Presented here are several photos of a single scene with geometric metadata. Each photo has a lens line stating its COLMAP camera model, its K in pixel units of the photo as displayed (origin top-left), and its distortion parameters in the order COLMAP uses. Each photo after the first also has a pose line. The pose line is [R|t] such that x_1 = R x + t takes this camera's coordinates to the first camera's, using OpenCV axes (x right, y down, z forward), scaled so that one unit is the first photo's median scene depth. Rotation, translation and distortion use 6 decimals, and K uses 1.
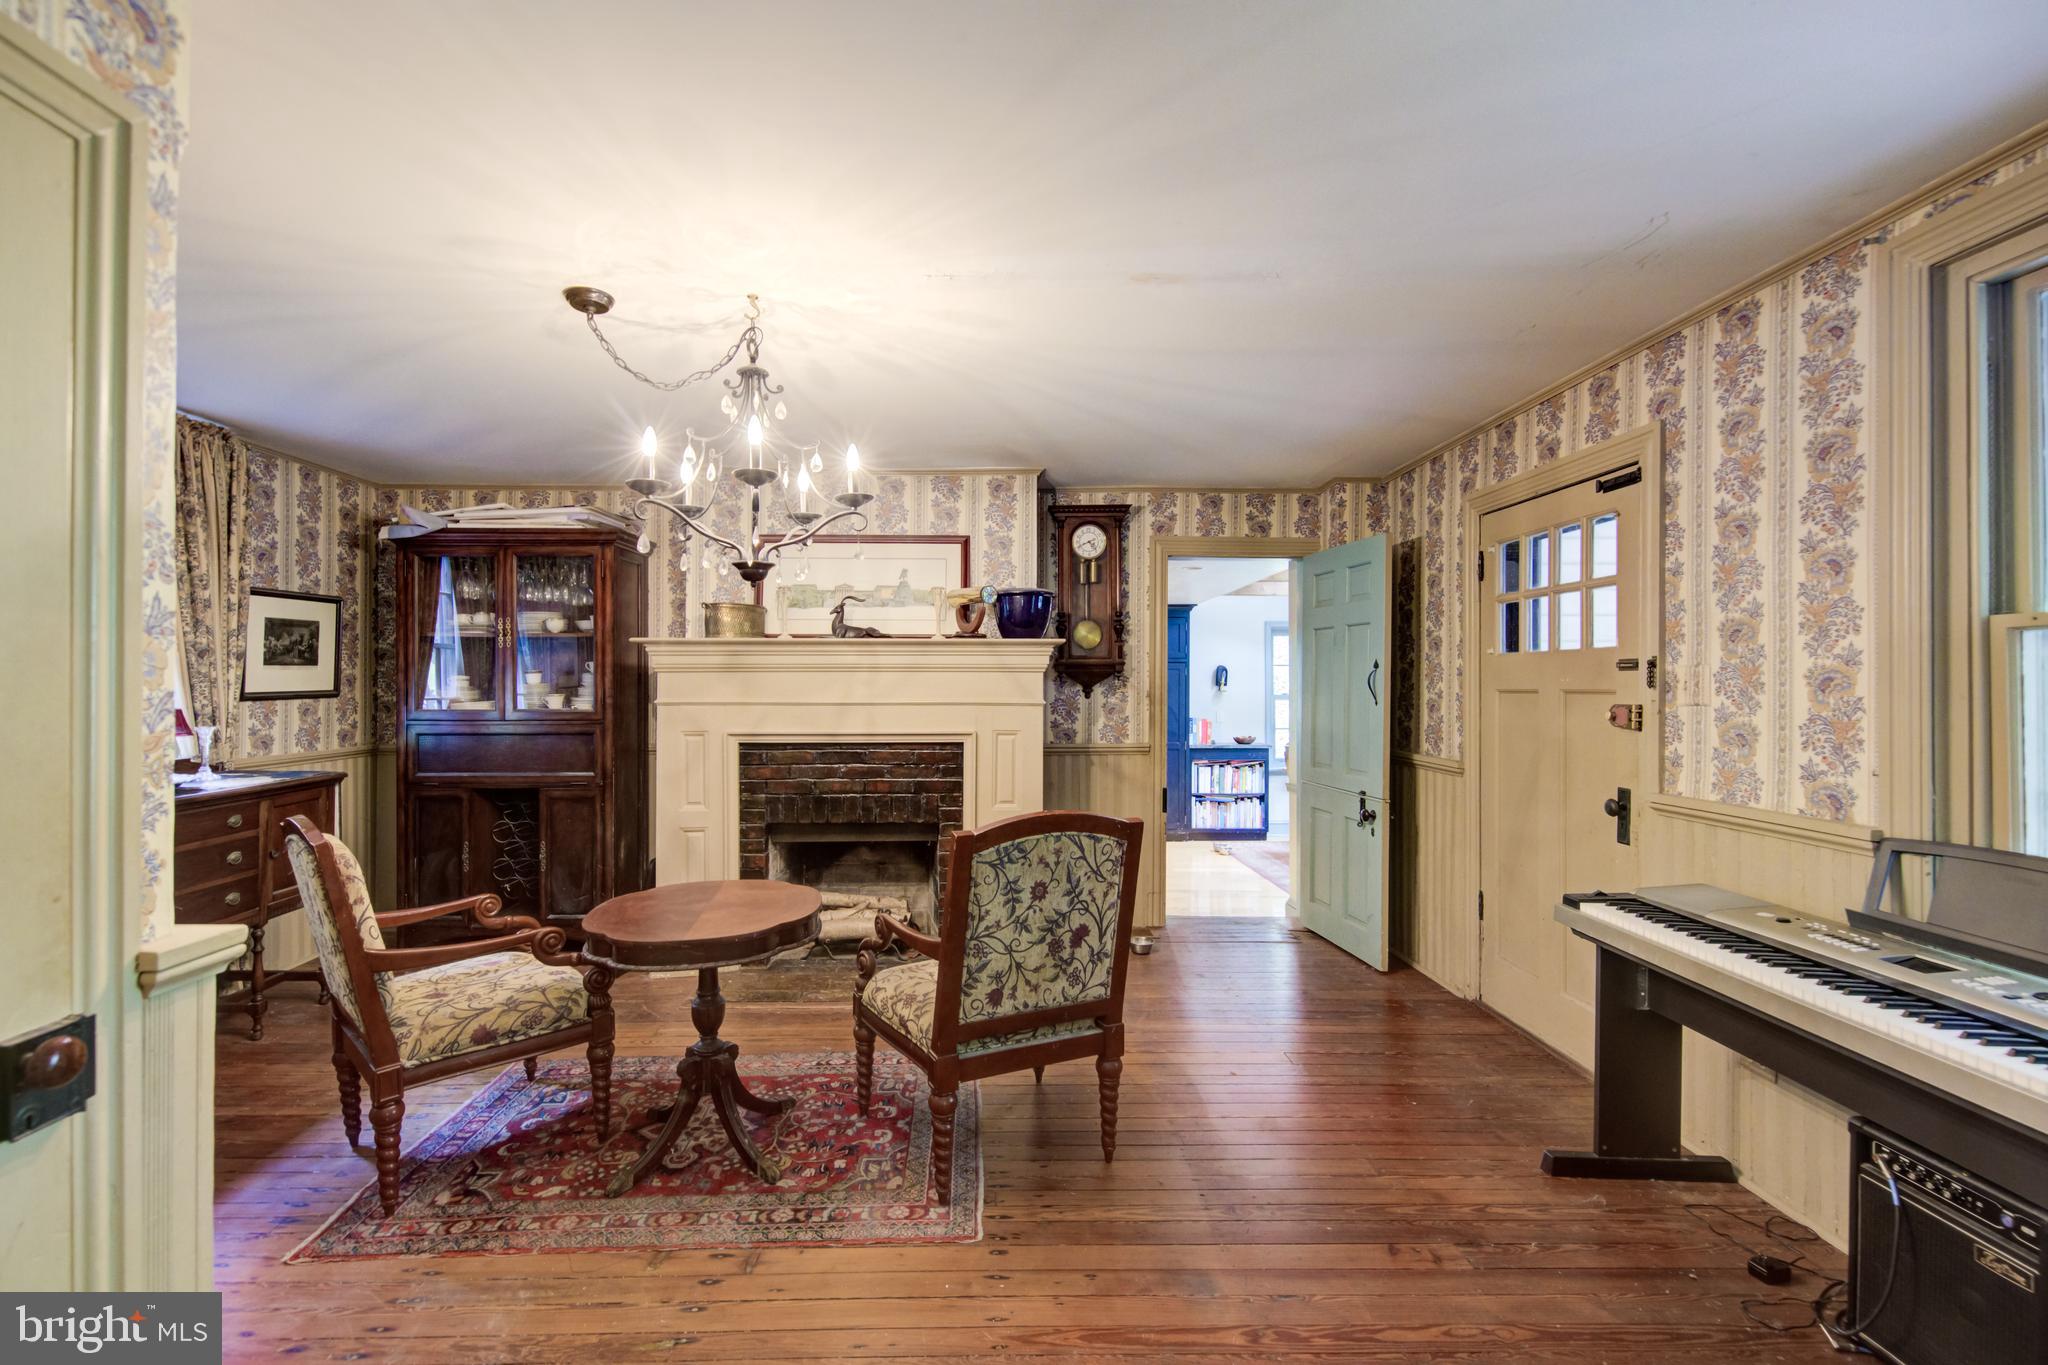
lens RADIAL K [[864.5, 0, 967.5], [0, 864.5, 677.8], [0, 0, 1]] dist [0.009633, -0.001637]
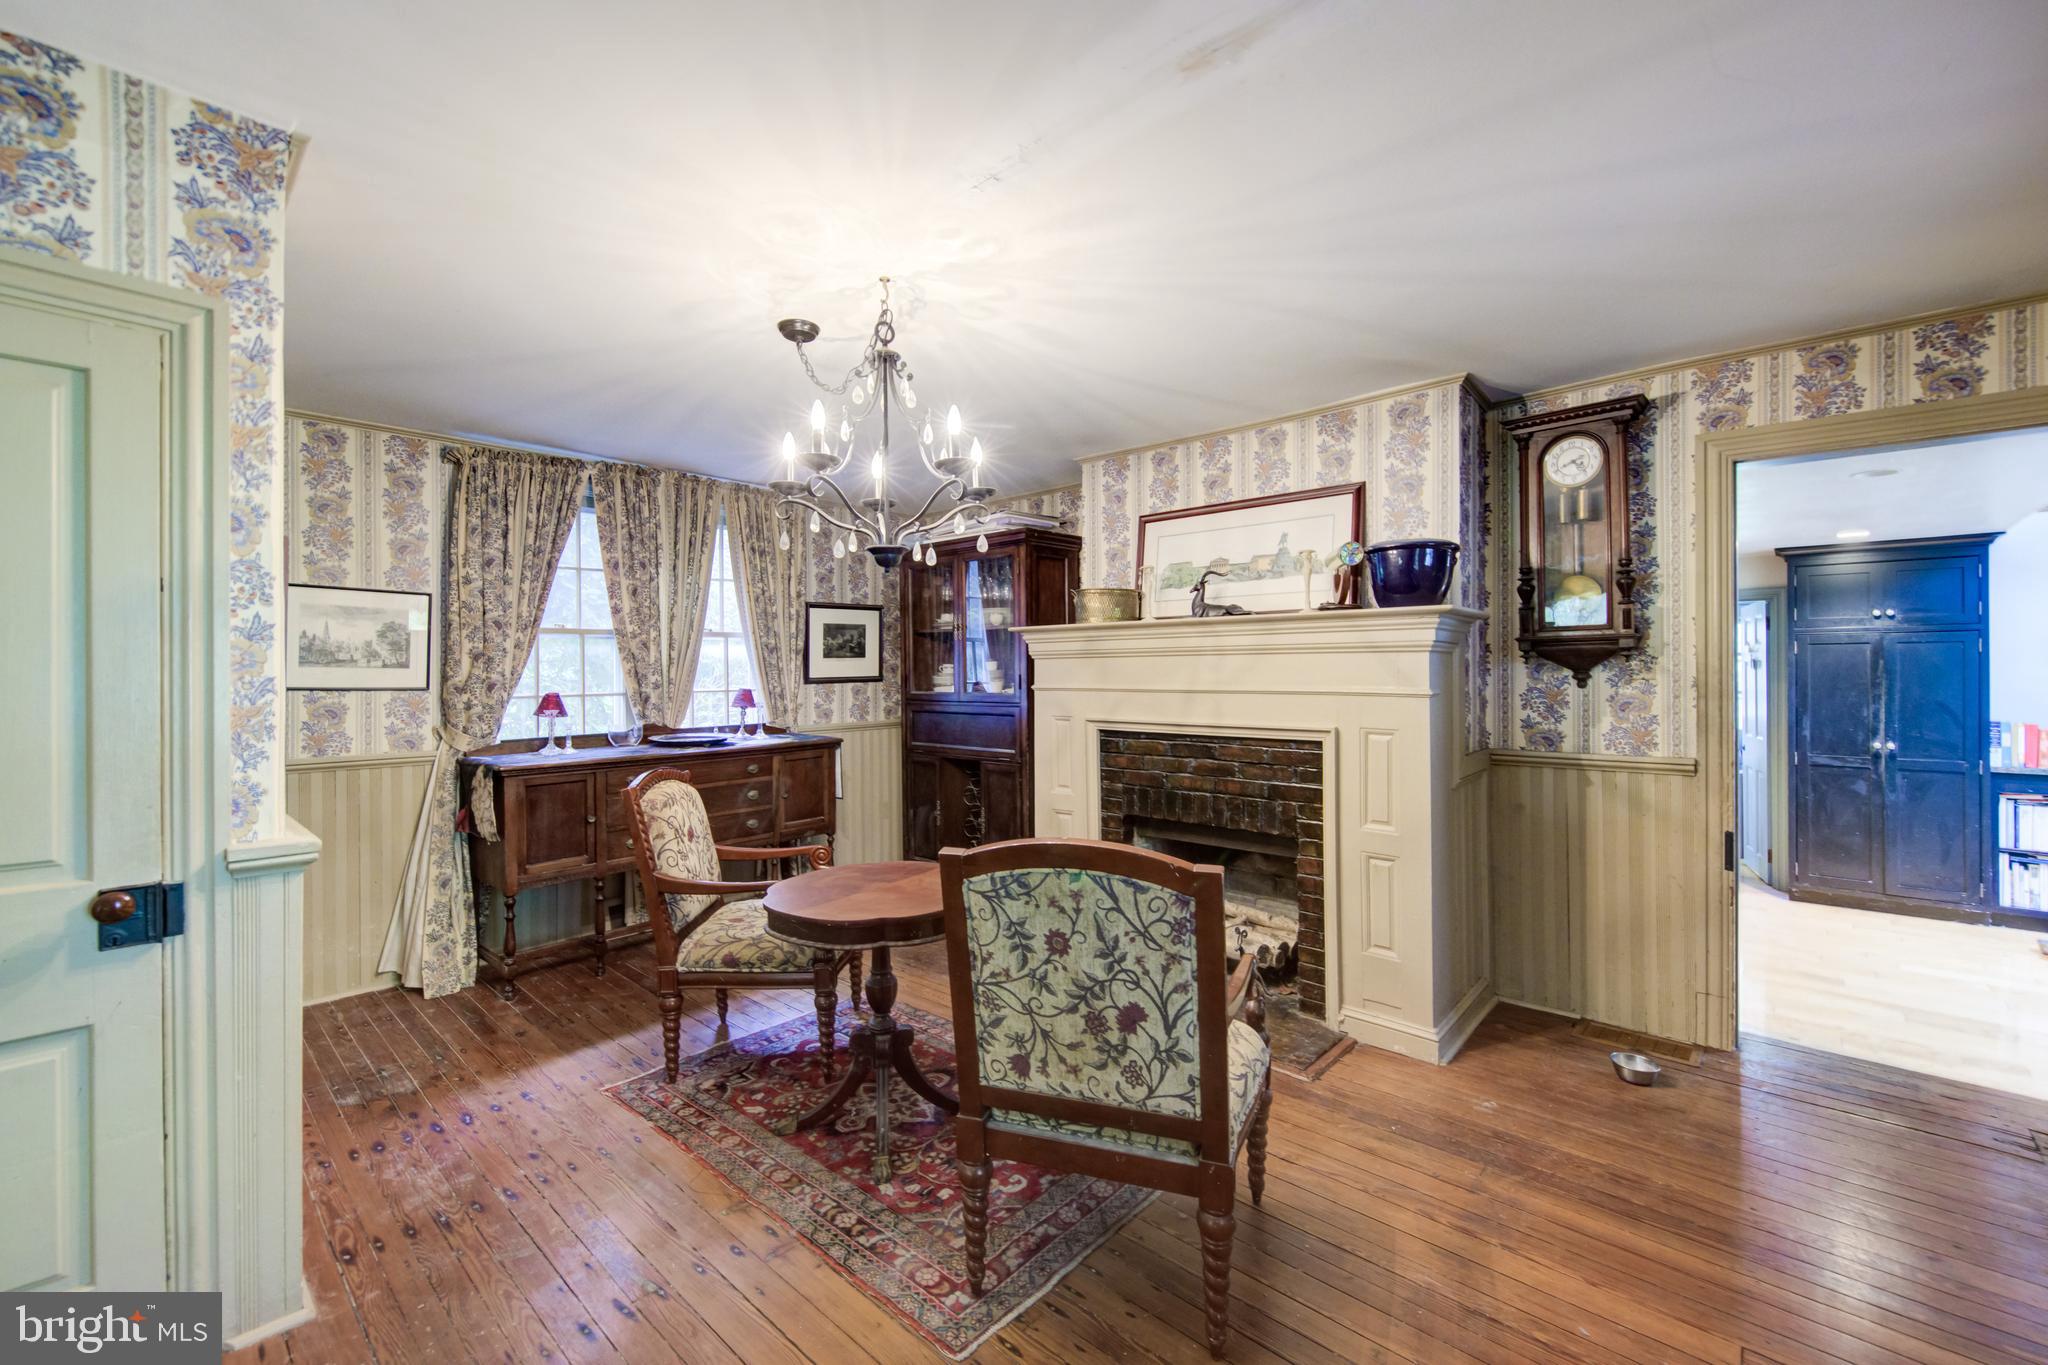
lens RADIAL K [[818.2, 0, 1020.5], [0, 818.2, 665.1], [0, 0, 1]] dist [0.007865, -0.001688]
pose [[0.736571, -0.009050, -0.676300, 0.302826], [0.010220, 0.999945, -0.002250, 0.002938], [0.676283, -0.005255, 0.736623, 0.251678]]
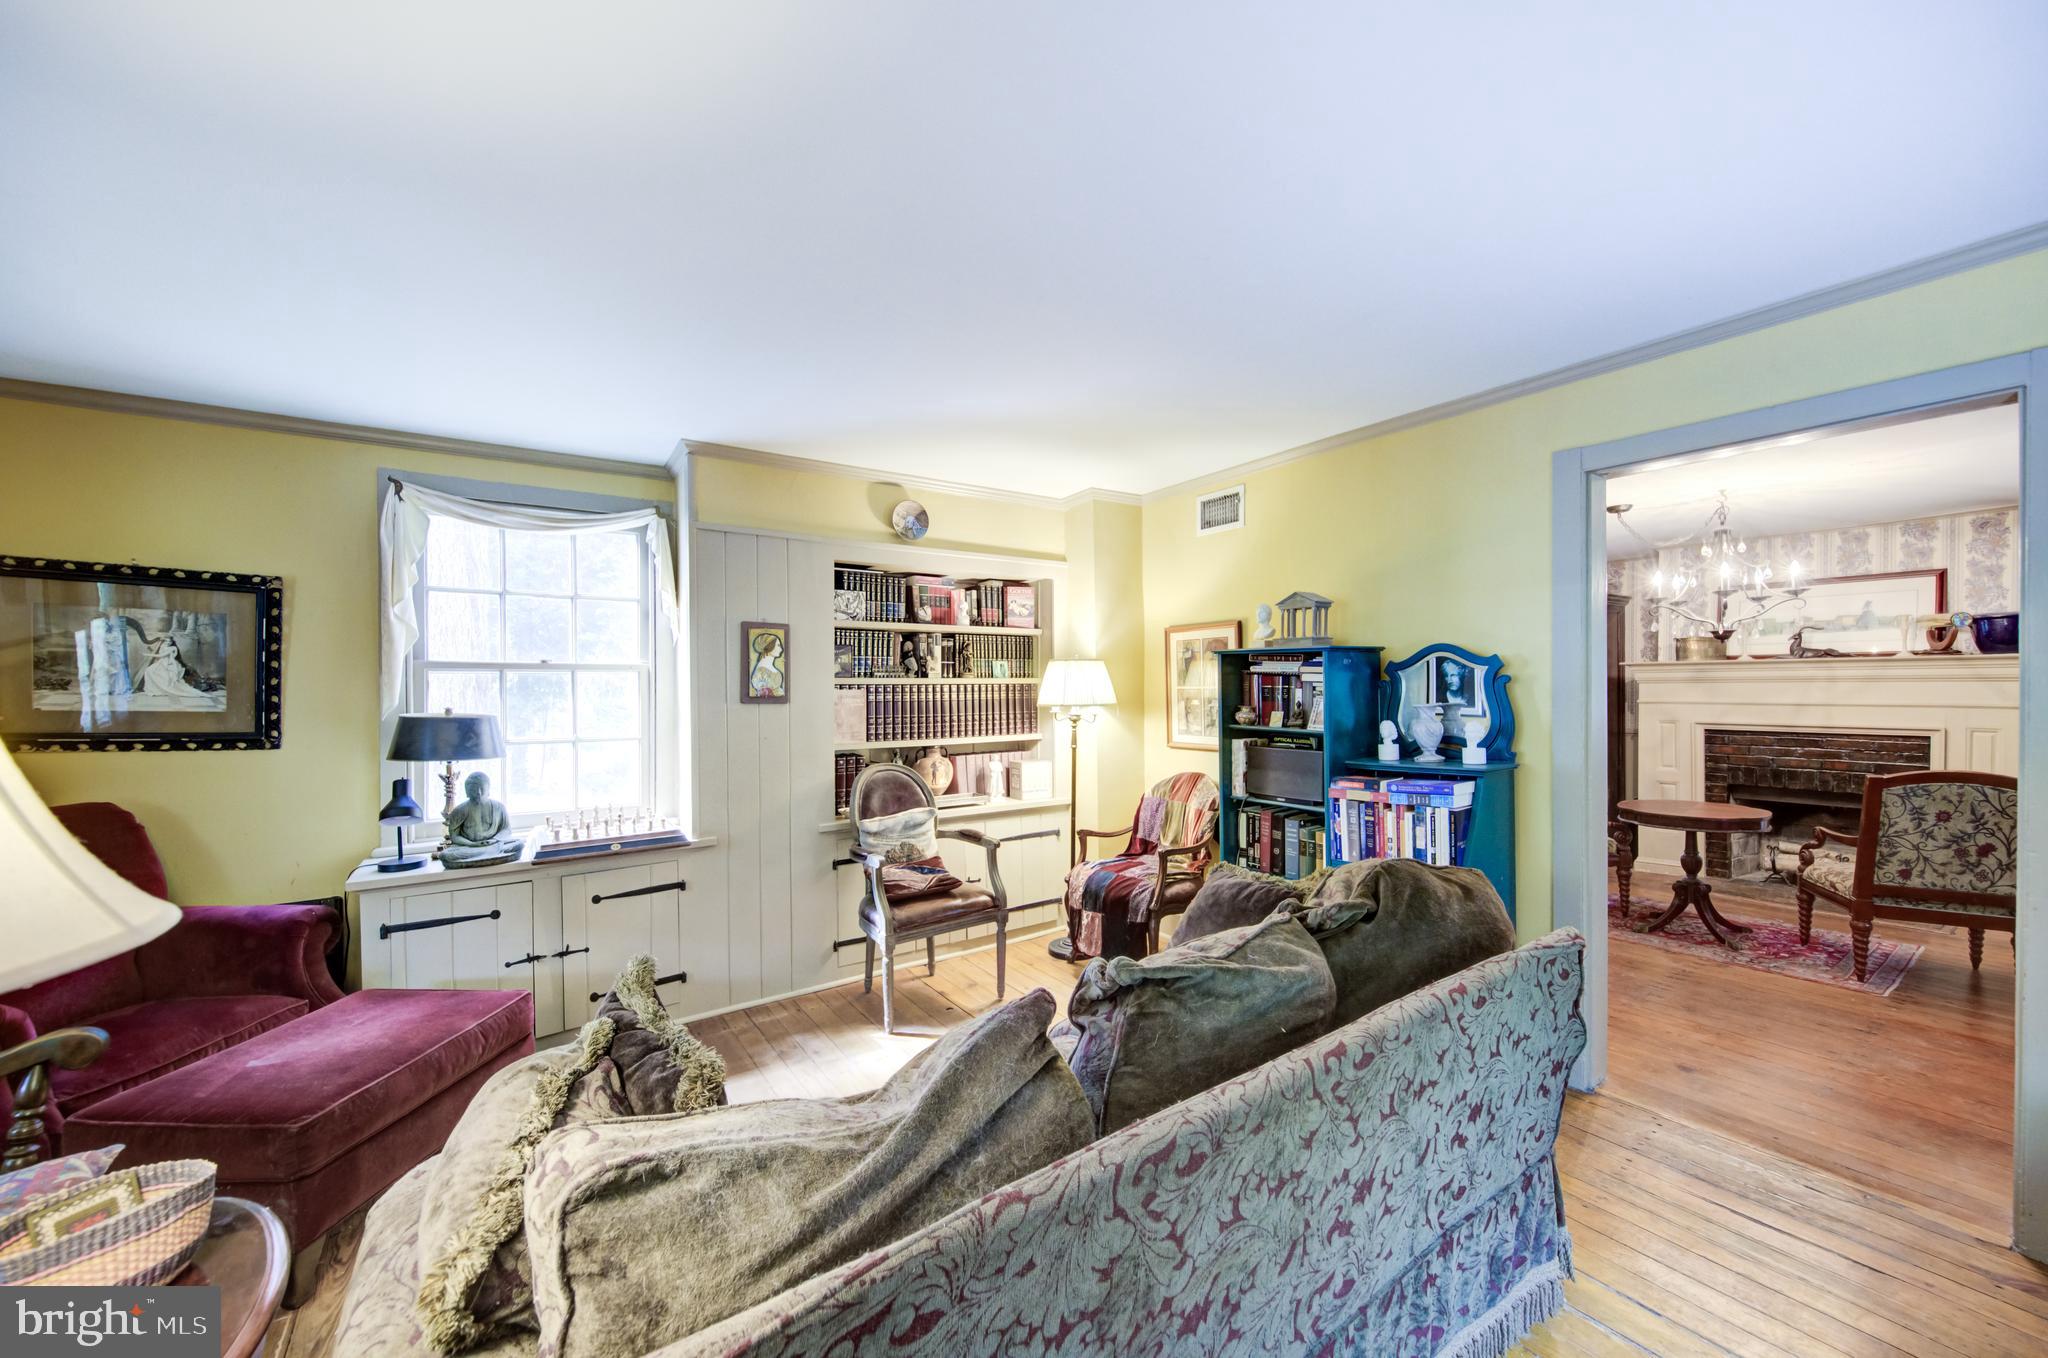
lens RADIAL K [[756.6, 0, 1008.5], [0, 756.6, 694.0], [0, 0, 1]] dist [-0.013354, -0.000002]
pose [[0.551853, 0.004928, -0.833927, 0.156241], [0.014388, 0.999777, 0.015429, -0.024334], [0.833817, -0.020513, 0.551659, -0.741664]]
